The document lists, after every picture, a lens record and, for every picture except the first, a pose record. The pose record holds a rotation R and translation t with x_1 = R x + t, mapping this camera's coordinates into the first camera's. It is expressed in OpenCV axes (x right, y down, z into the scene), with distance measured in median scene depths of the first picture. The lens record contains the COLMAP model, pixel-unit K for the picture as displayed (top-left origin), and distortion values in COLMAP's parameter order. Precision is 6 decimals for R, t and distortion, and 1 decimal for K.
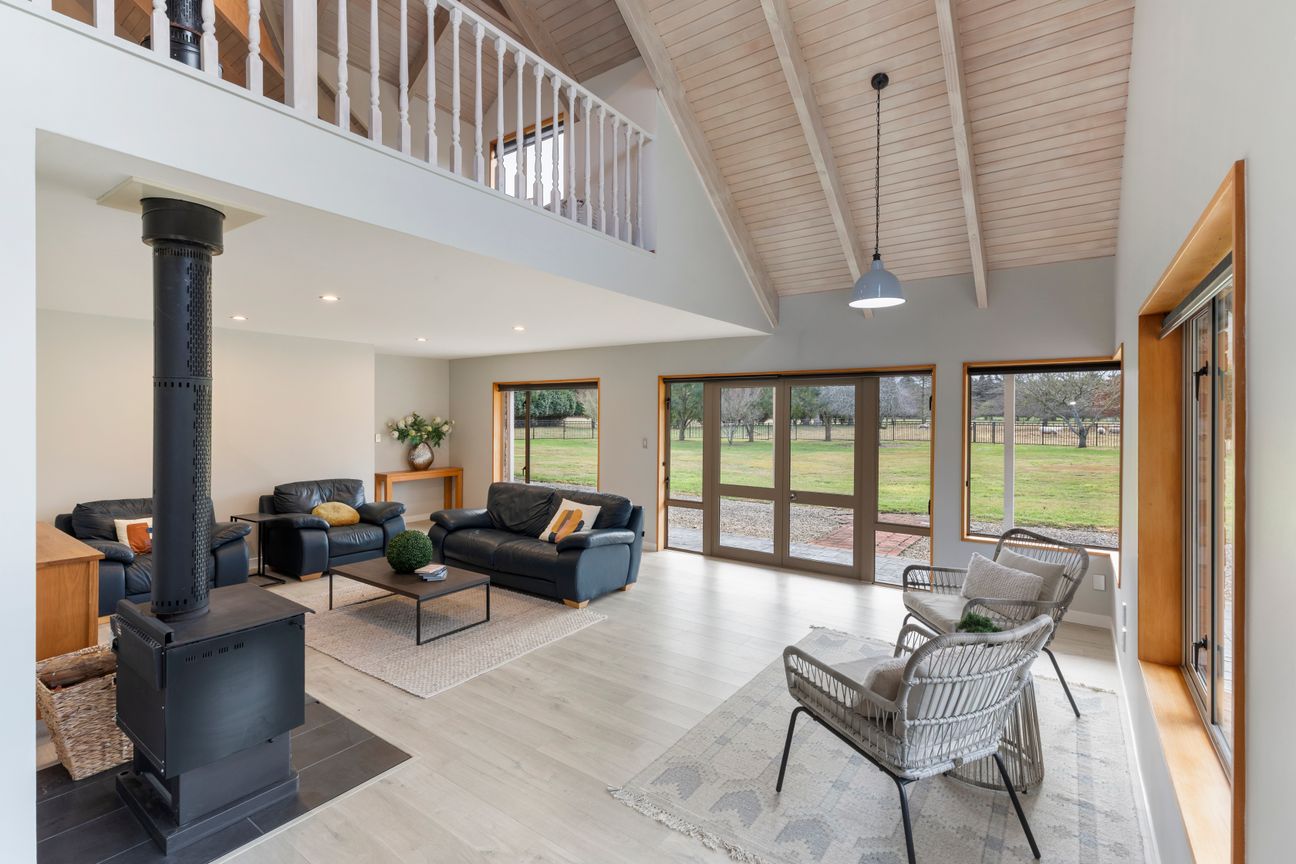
lens RADIAL K [[586.6, 0, 646.0], [0, 586.6, 420.3], [0, 0, 1]] dist [-0.000275, -0.000272]
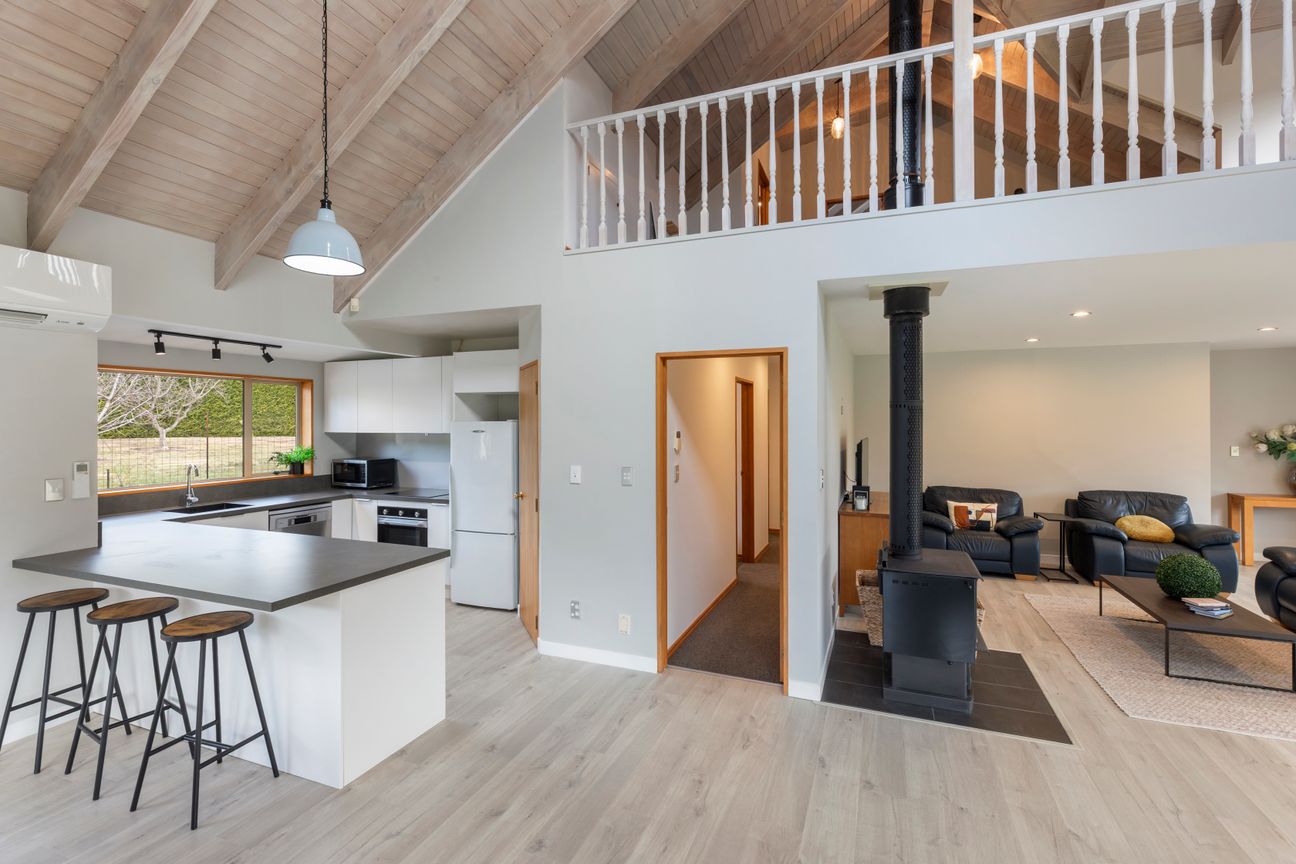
lens RADIAL K [[586.6, 0, 650.6], [0, 586.6, 420.4], [0, 0, 1]] dist [-0.000275, -0.000272]
pose [[0.249534, -0.003824, -0.968358, 0.248306], [-0.007854, 0.999951, -0.005973, -0.003774], [0.968334, 0.009096, 0.249492, -0.012092]]
